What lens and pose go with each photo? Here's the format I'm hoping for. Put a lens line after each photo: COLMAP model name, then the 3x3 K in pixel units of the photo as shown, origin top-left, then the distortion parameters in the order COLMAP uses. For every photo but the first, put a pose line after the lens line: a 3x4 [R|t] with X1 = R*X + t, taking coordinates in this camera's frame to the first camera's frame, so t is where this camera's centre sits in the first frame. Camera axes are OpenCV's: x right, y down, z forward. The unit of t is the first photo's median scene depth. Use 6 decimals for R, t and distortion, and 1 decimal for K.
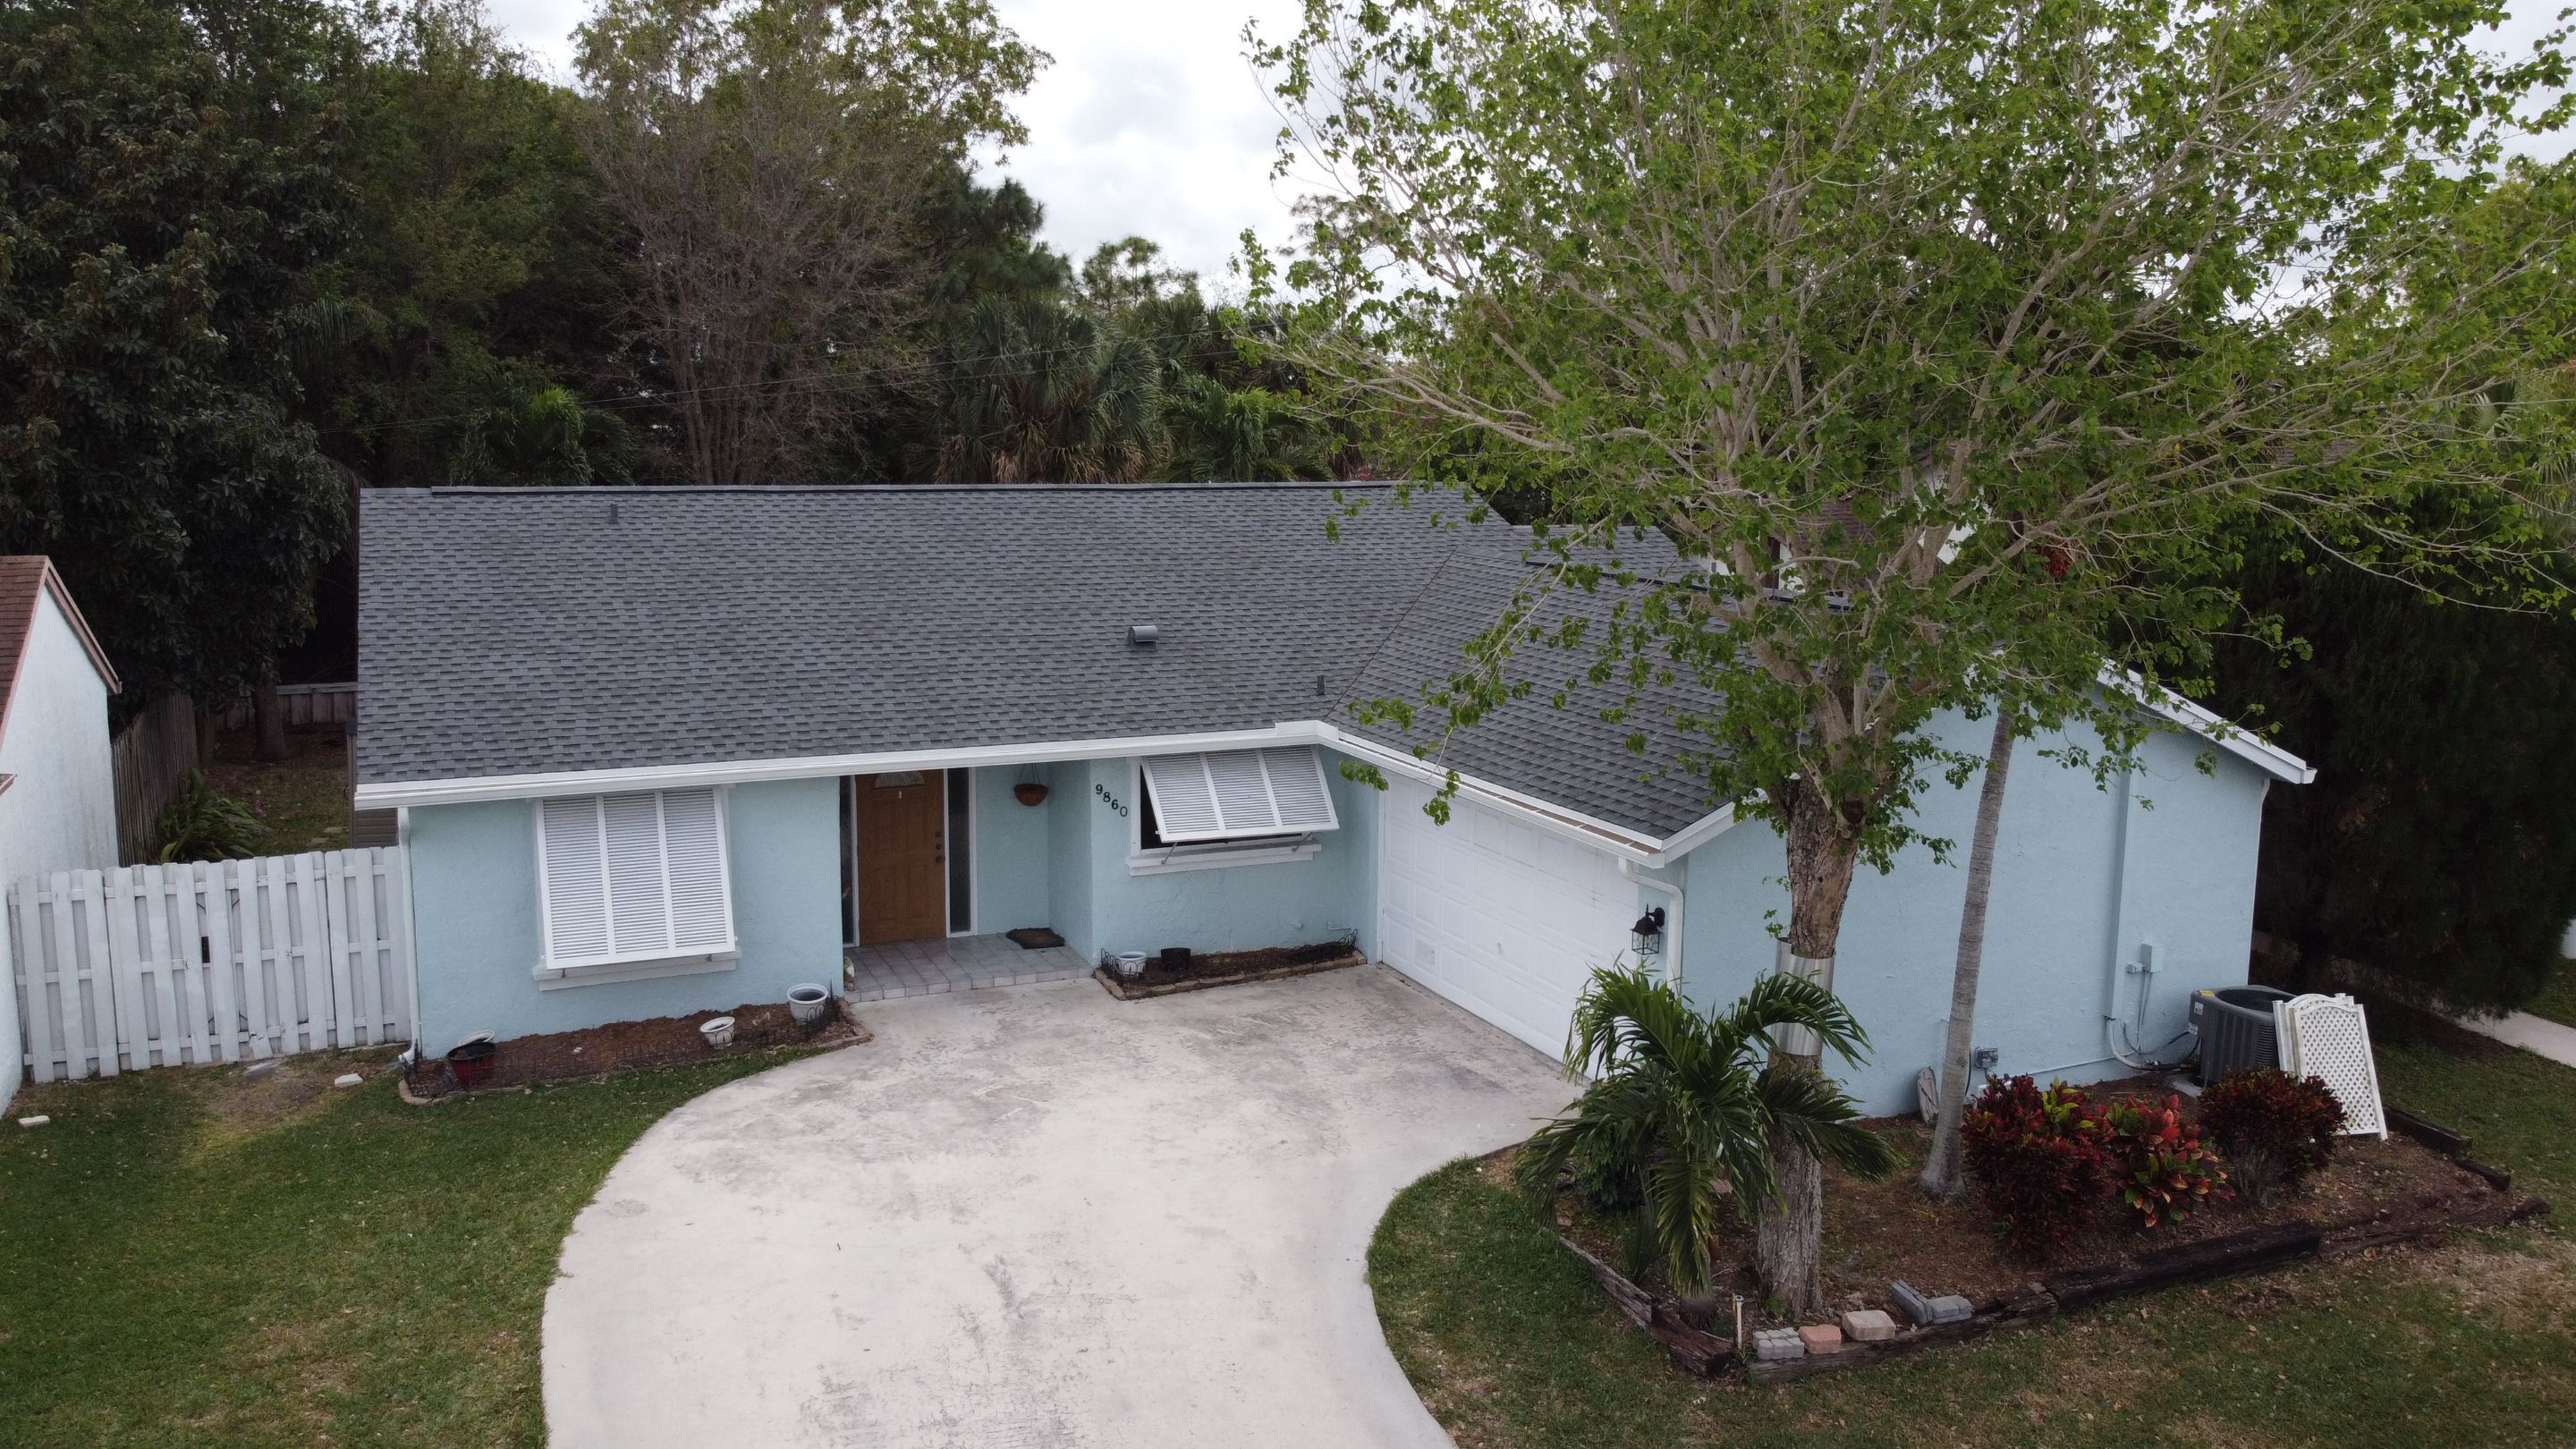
lens RADIAL K [[1982.9, 0, 1283.6], [0, 1982.9, 729.4], [0, 0, 1]] dist [-0.006306, -0.001101]
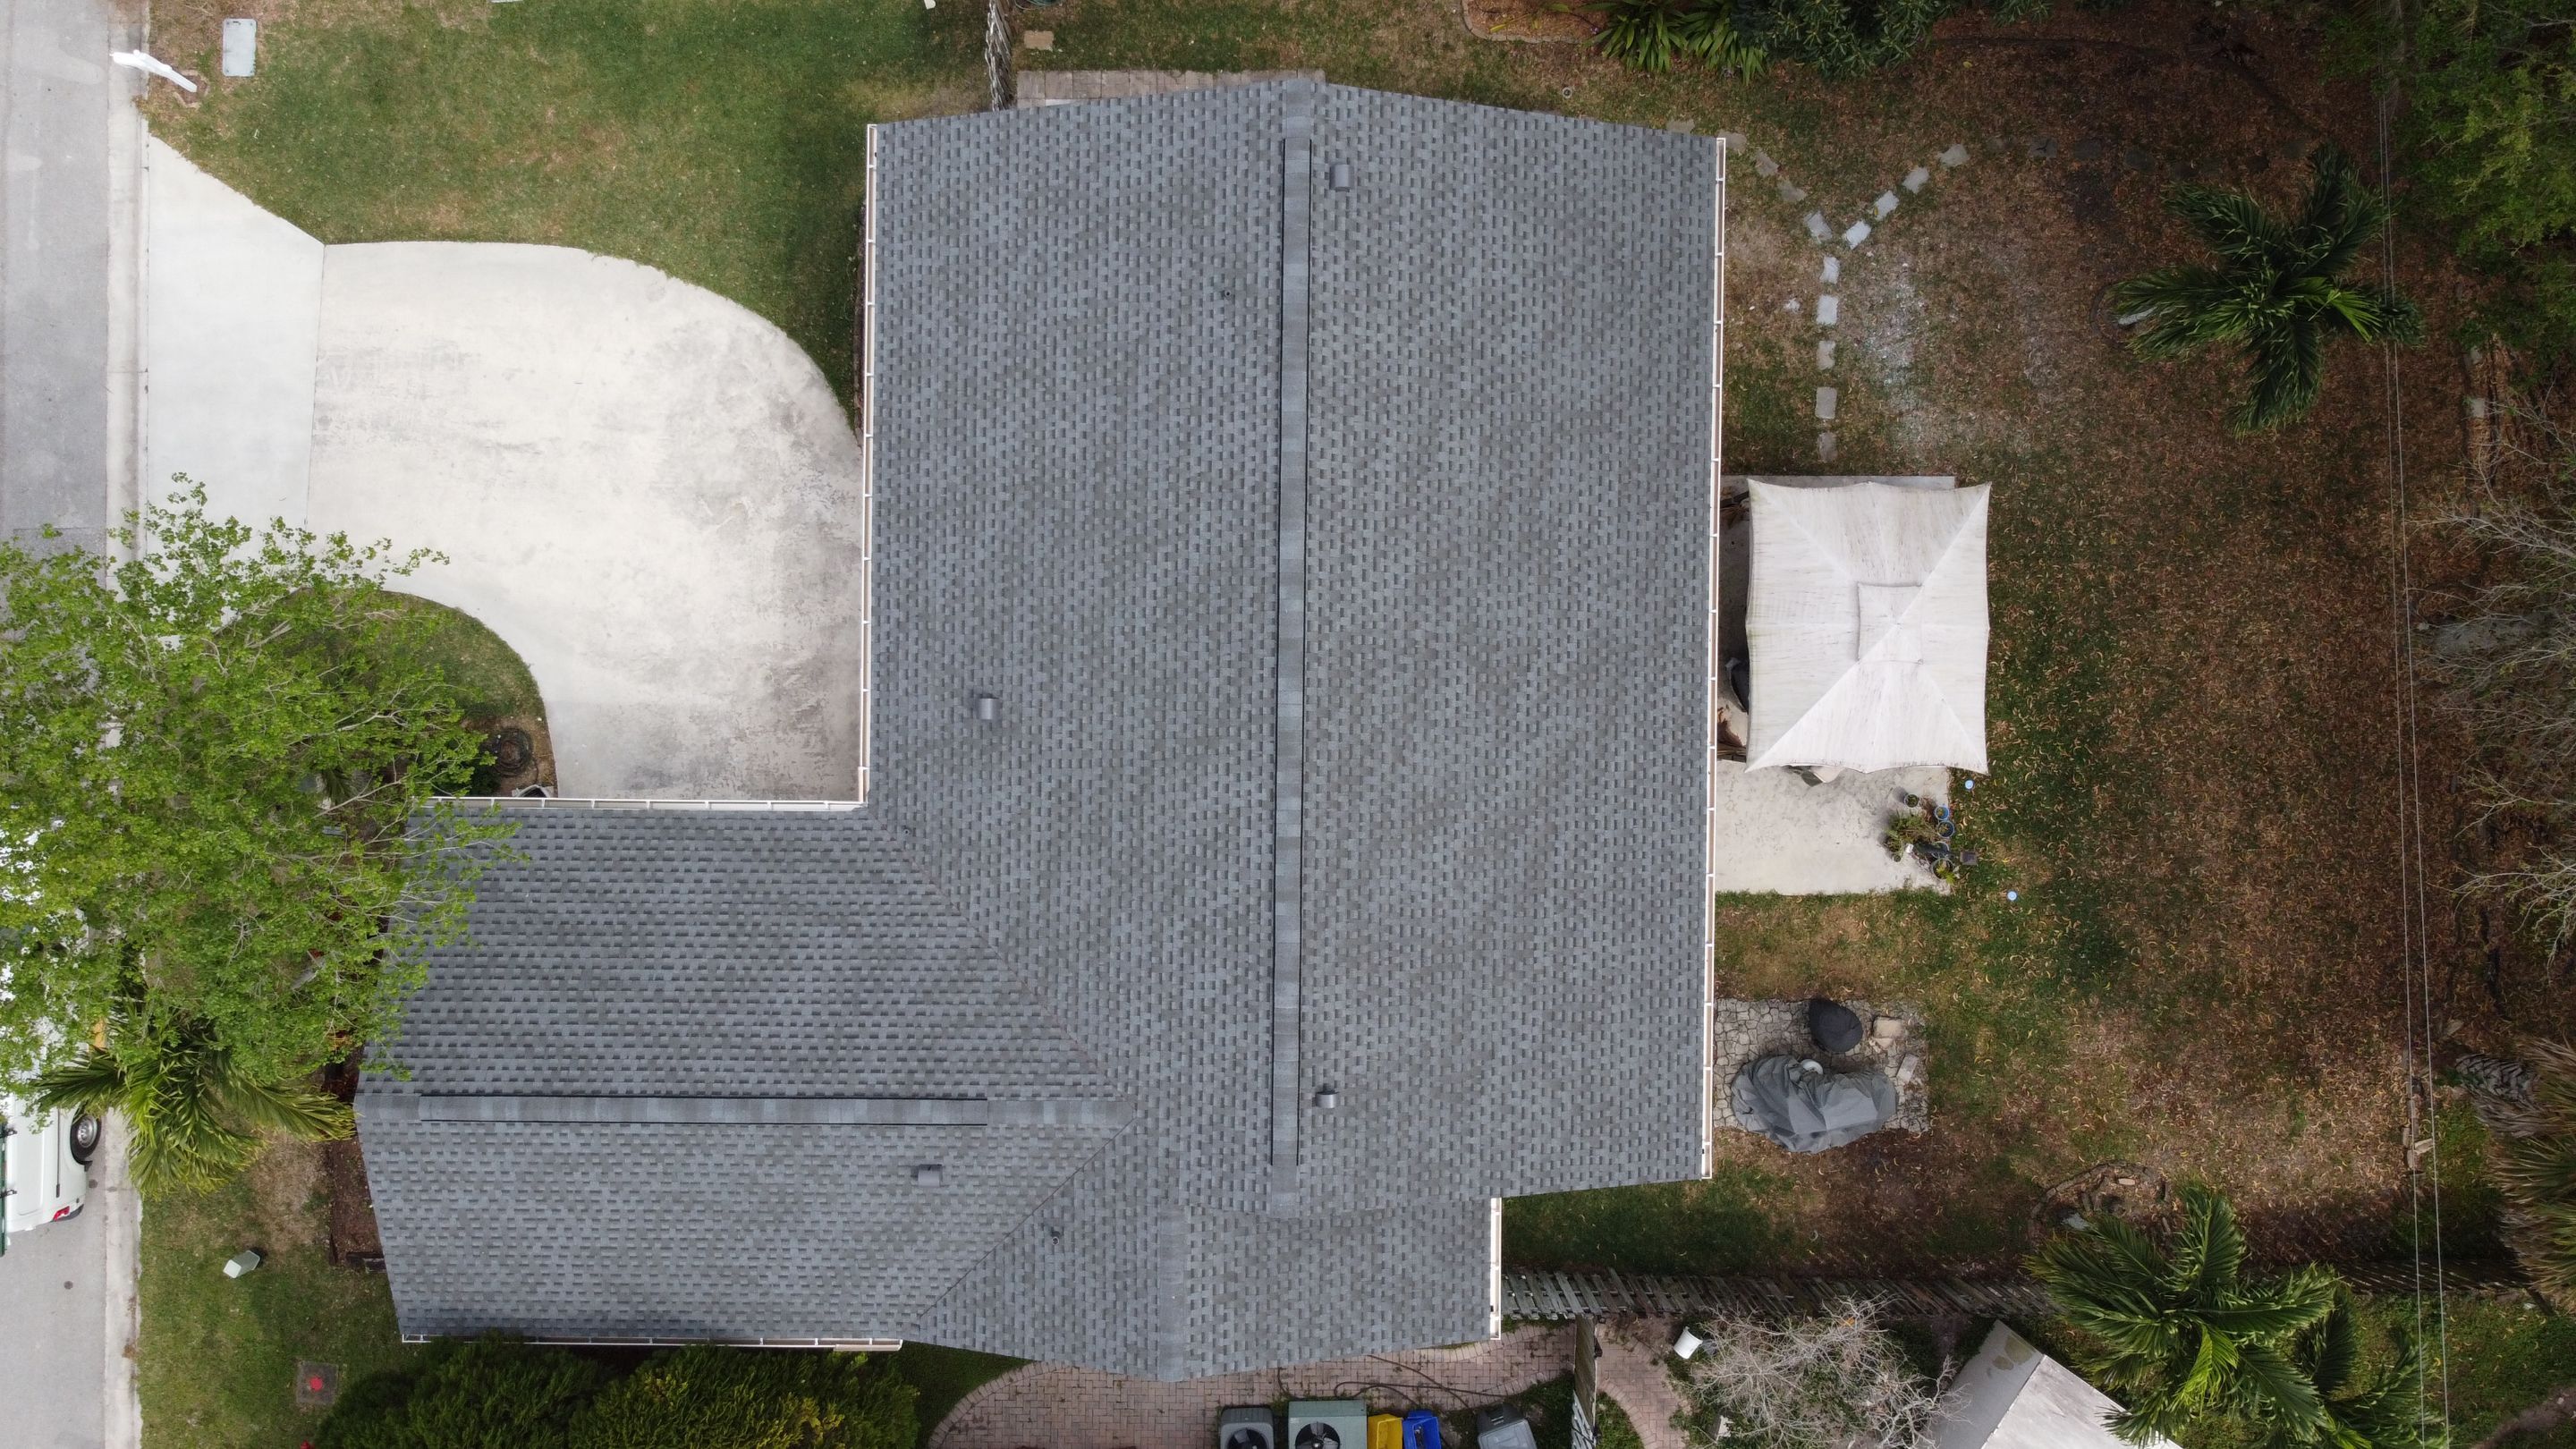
lens RADIAL K [[1932.0, 0, 1284.7], [0, 1932.0, 694.3], [0, 0, 1]] dist [0.003262, -0.008826]
pose [[-0.413652, 0.910397, -0.008283, -0.178626], [-0.149100, -0.058765, 0.987074, -1.516167], [0.898143, 0.409541, 0.160048, 1.209492]]
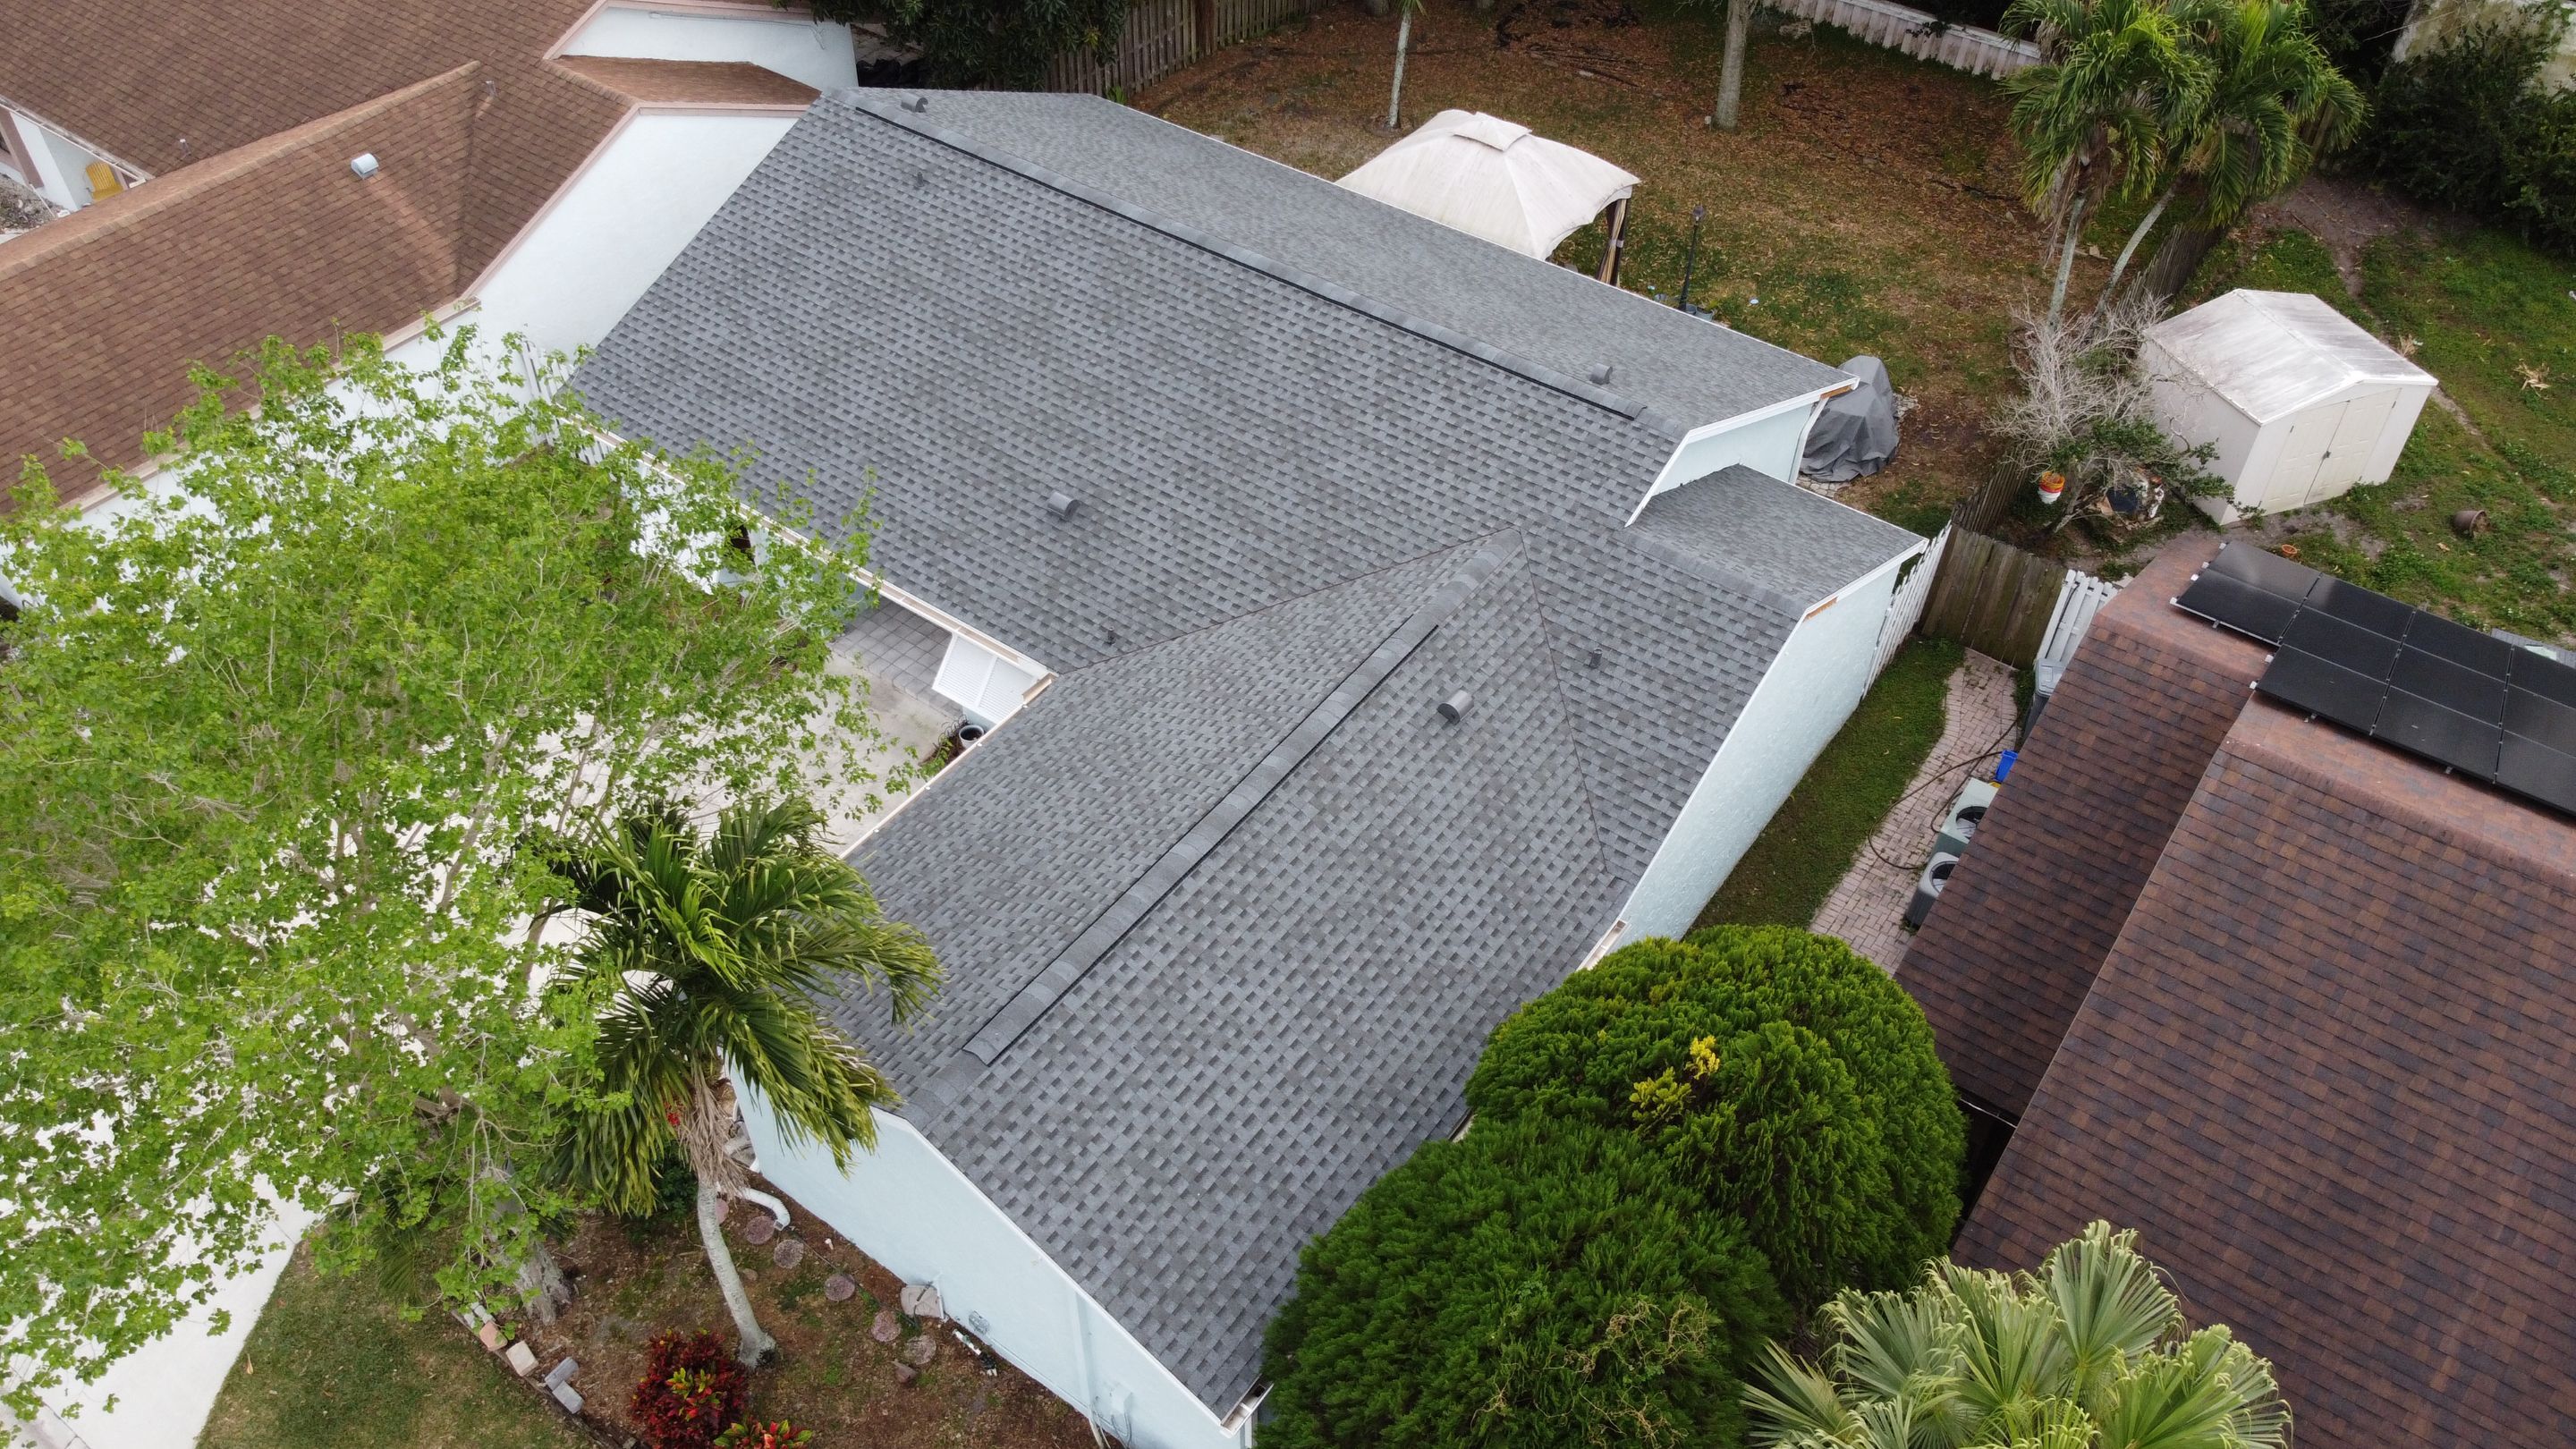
lens RADIAL K [[1946.5, 0, 1285.8], [0, 1946.5, 719.7], [0, 0, 1]] dist [0.001394, -0.006853]
pose [[0.500022, 0.601390, -0.623145, 0.924253], [-0.142629, 0.766917, 0.625695, -0.813087], [0.854187, -0.223983, 0.469251, 0.707685]]
